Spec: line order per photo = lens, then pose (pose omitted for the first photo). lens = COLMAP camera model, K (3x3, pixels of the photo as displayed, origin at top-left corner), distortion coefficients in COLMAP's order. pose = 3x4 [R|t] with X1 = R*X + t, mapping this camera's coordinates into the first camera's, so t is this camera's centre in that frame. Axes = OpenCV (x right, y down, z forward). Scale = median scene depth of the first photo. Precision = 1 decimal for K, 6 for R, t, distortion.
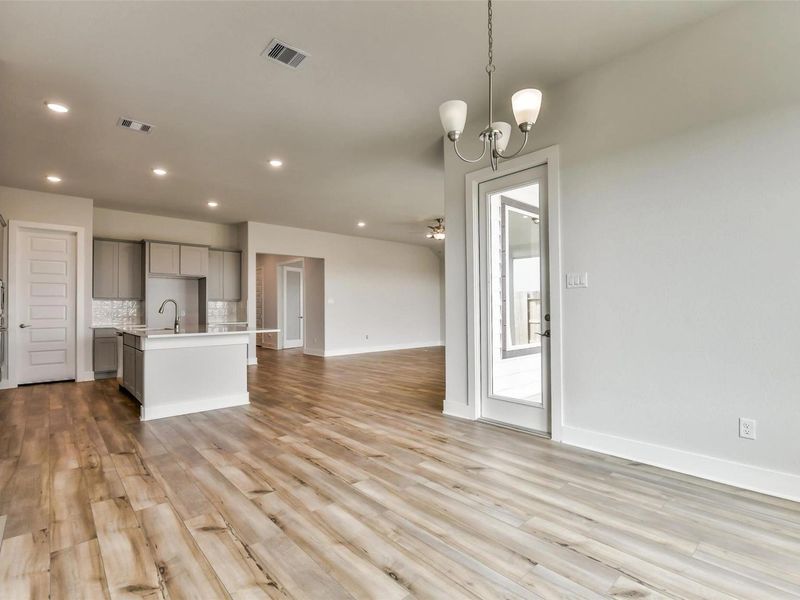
lens RADIAL K [[393.3, 0, 400.0], [0, 393.3, 300.0], [0, 0, 1]] dist [-0.010438, -0.000363]
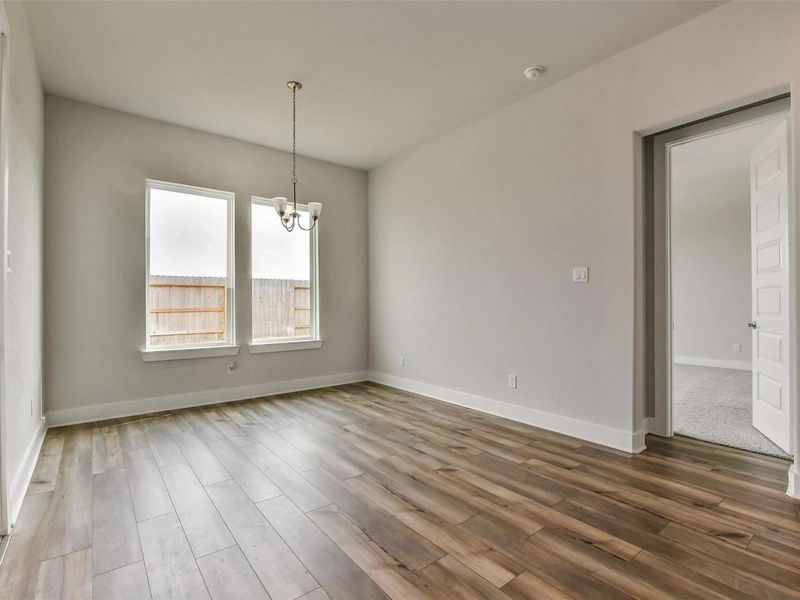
lens RADIAL K [[393.3, 0, 400.0], [0, 393.3, 300.0], [0, 0, 1]] dist [-0.010438, -0.000363]
pose [[-0.997909, 0.013244, 0.063261, -0.298609], [0.011299, 0.999455, -0.031009, 0.052474], [-0.063638, -0.030230, -0.997515, 2.091633]]
